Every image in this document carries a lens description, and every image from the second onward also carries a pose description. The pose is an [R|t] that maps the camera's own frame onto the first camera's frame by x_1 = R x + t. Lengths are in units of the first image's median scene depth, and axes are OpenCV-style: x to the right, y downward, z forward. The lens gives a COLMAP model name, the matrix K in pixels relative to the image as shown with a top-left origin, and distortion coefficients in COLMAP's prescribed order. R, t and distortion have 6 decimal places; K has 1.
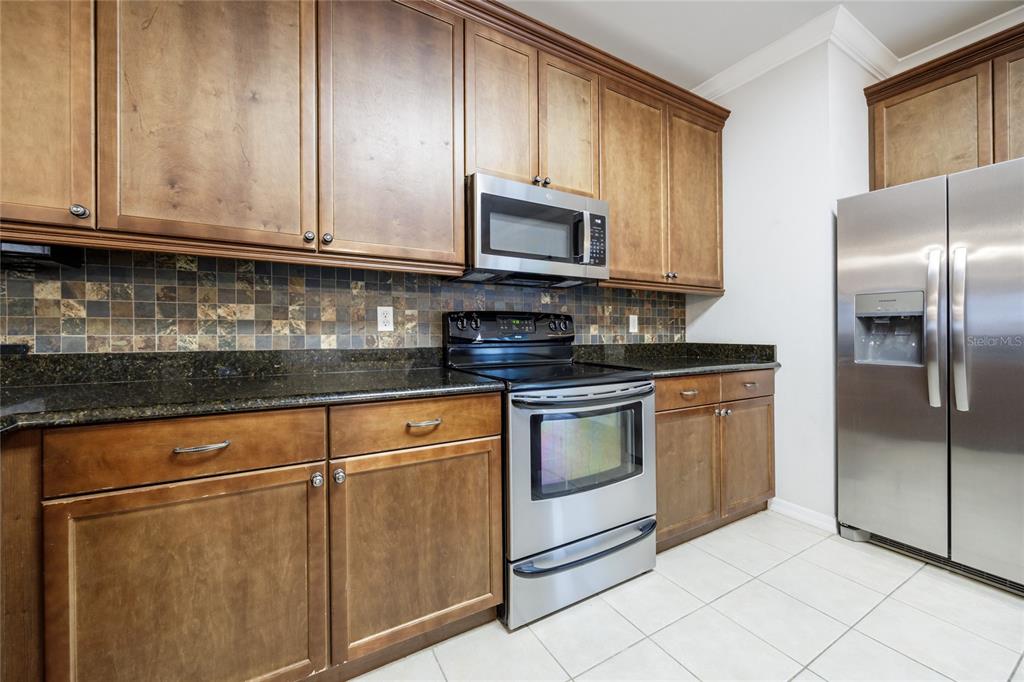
lens RADIAL K [[398.3, 0, 507.5], [0, 398.3, 325.0], [0, 0, 1]] dist [-0.001817, -0.000052]
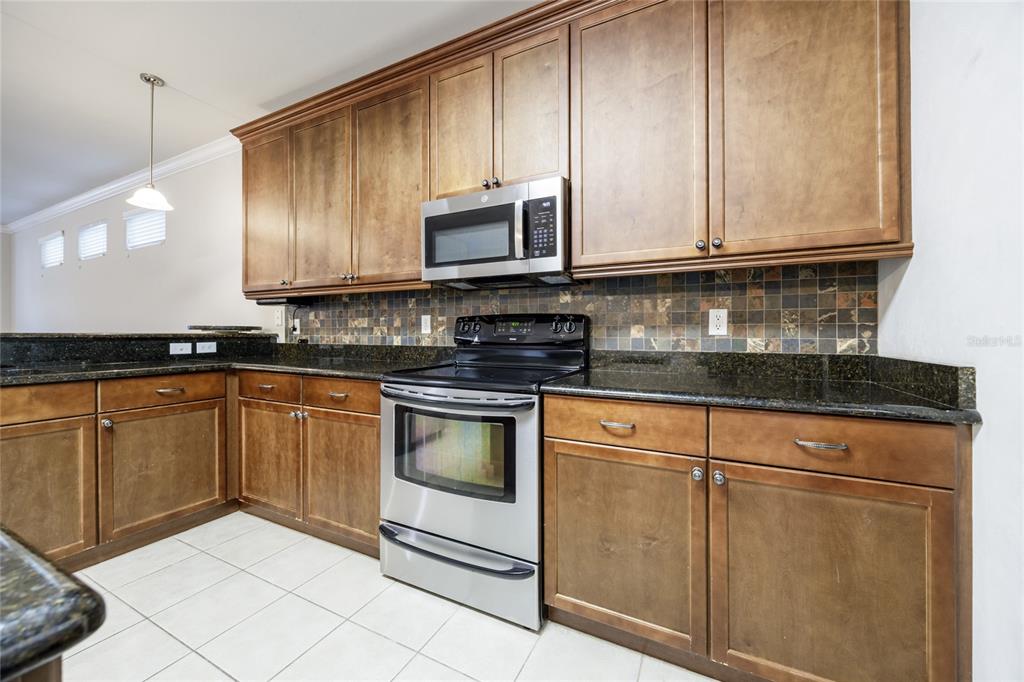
lens RADIAL K [[390.4, 0, 519.1], [0, 390.4, 331.1], [0, 0, 1]] dist [-0.001122, -0.000010]
pose [[0.552914, -0.007190, -0.833207, 0.843068], [0.011899, 0.999929, -0.000732, 0.010570], [0.833153, -0.009510, 0.552961, 0.459549]]
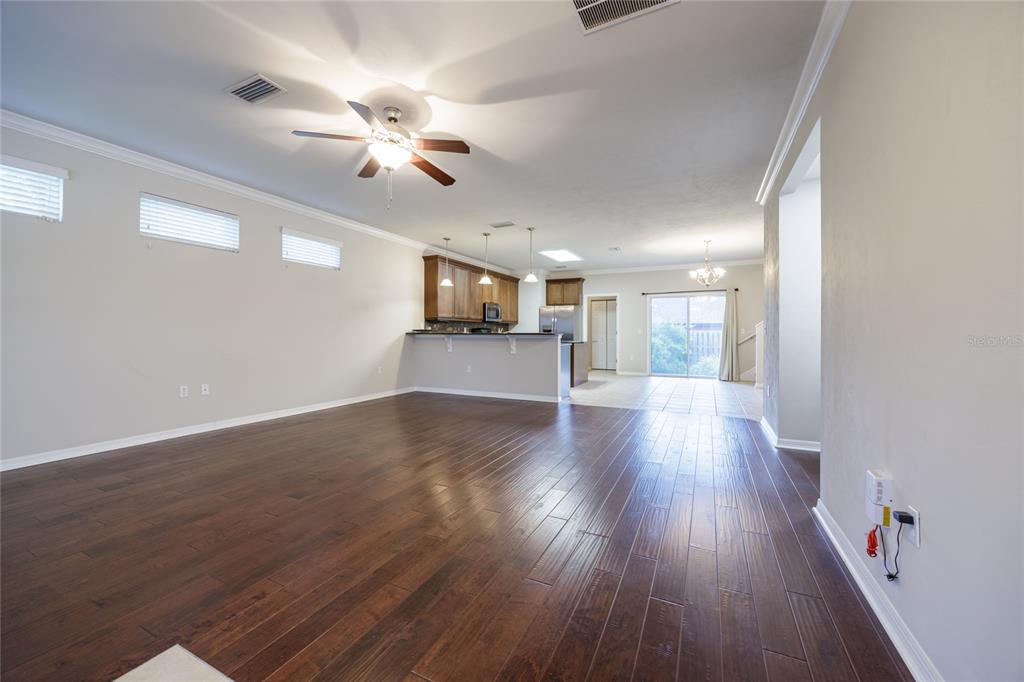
lens RADIAL K [[390.4, 0, 519.1], [0, 390.4, 331.1], [0, 0, 1]] dist [-0.001122, -0.000010]
pose [[0.824224, 0.005224, 0.566240, -2.142878], [-0.011179, 0.999913, 0.007047, -0.038561], [-0.566154, -0.012138, 0.824210, -2.872709]]
